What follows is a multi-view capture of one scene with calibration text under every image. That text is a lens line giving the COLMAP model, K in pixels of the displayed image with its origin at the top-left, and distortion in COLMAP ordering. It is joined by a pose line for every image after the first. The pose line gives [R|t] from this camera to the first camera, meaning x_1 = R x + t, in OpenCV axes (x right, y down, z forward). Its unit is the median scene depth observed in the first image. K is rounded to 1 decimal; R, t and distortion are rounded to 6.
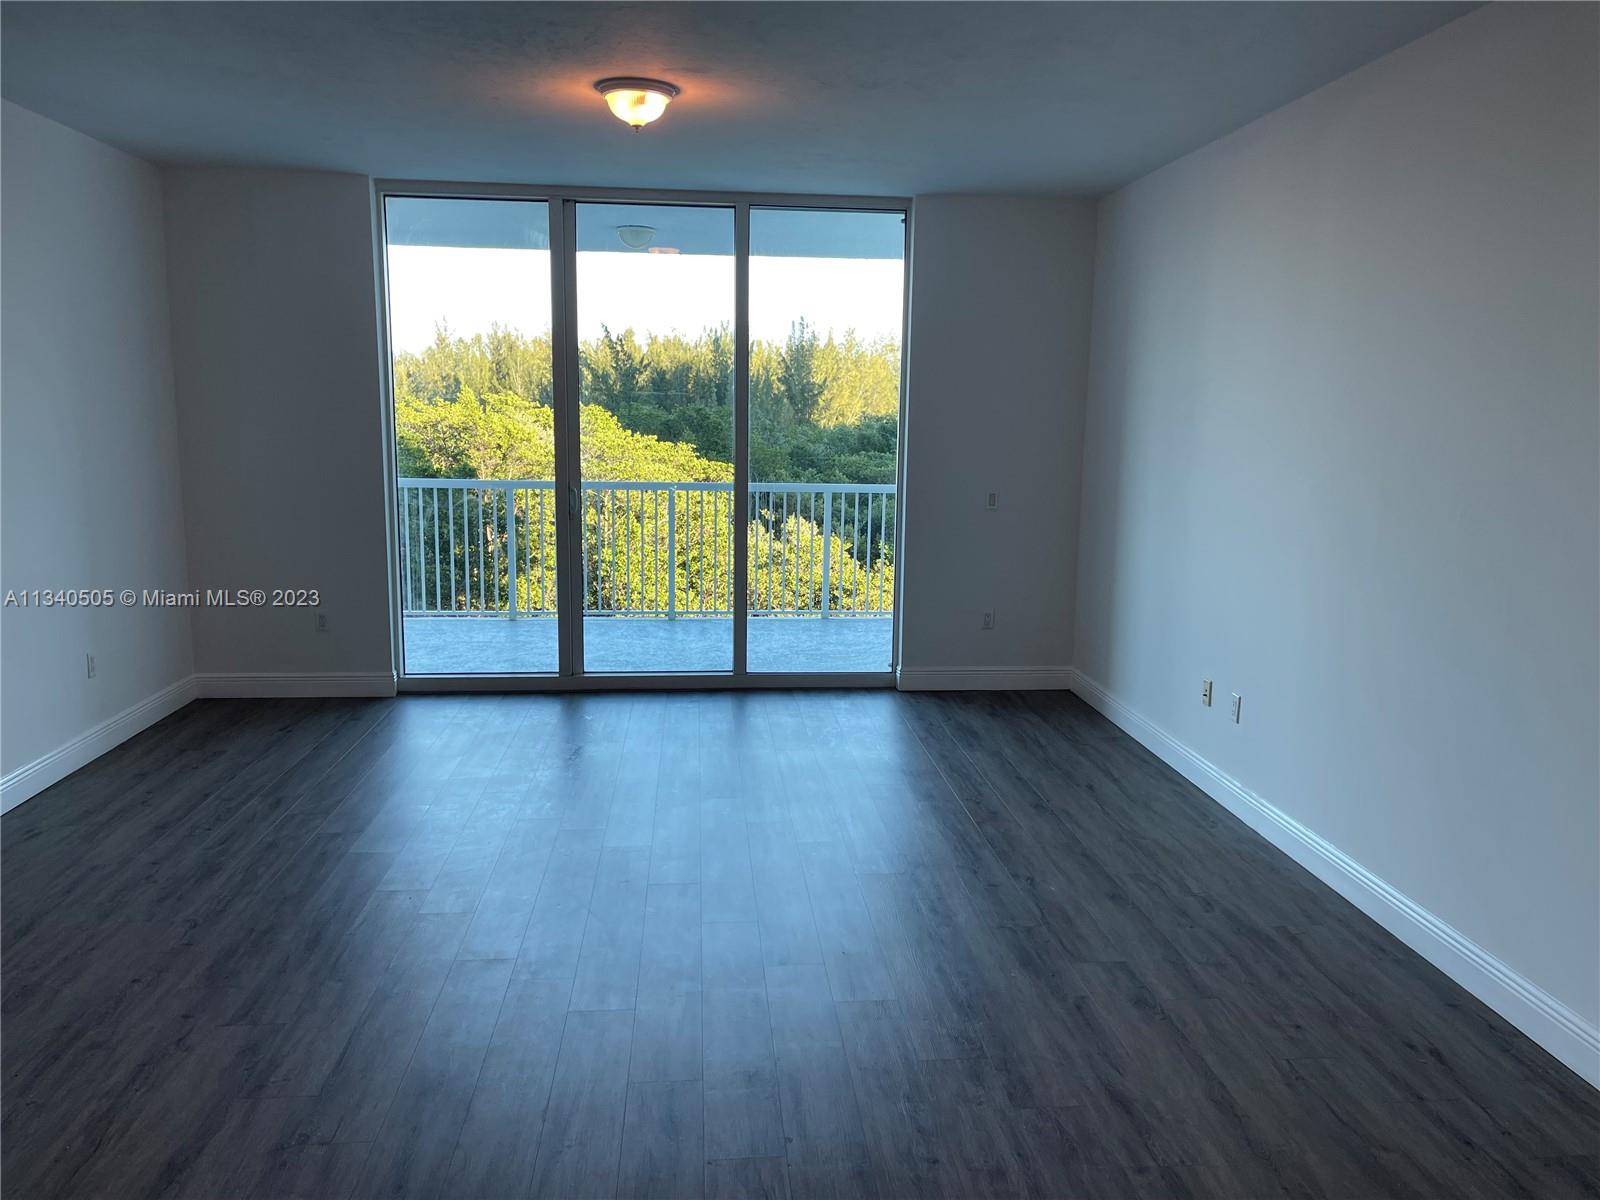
lens RADIAL K [[1199.4, 0, 813.0], [0, 1199.4, 601.4], [0, 0, 1]] dist [0.061526, -0.095194]
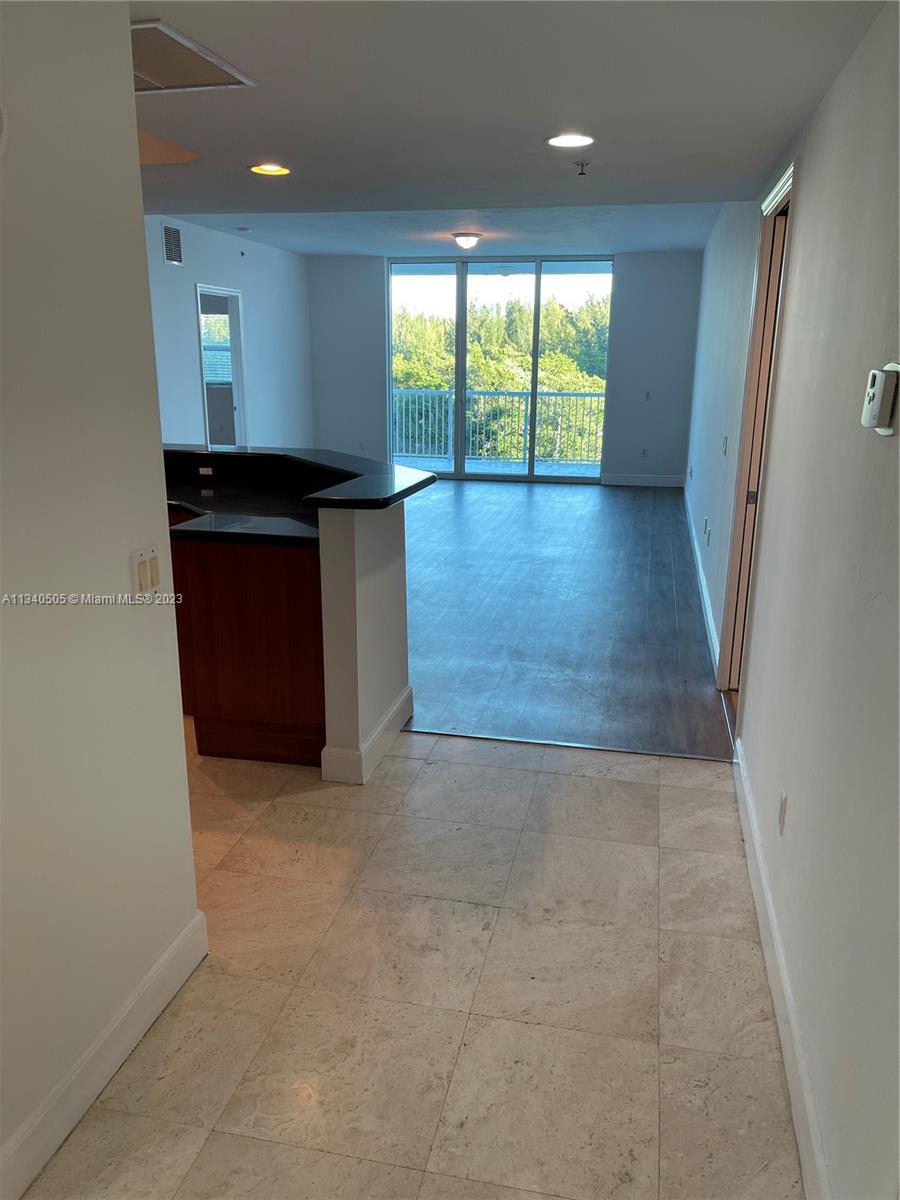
lens RADIAL K [[905.3, 0, 453.3], [0, 905.3, 605.4], [0, 0, 1]] dist [0.056058, -0.058762]
pose [[0.951238, 0.075776, -0.299006, 0.320491], [-0.043094, 0.992497, 0.114427, 0.113614], [0.305433, -0.095962, 0.947366, -0.668045]]
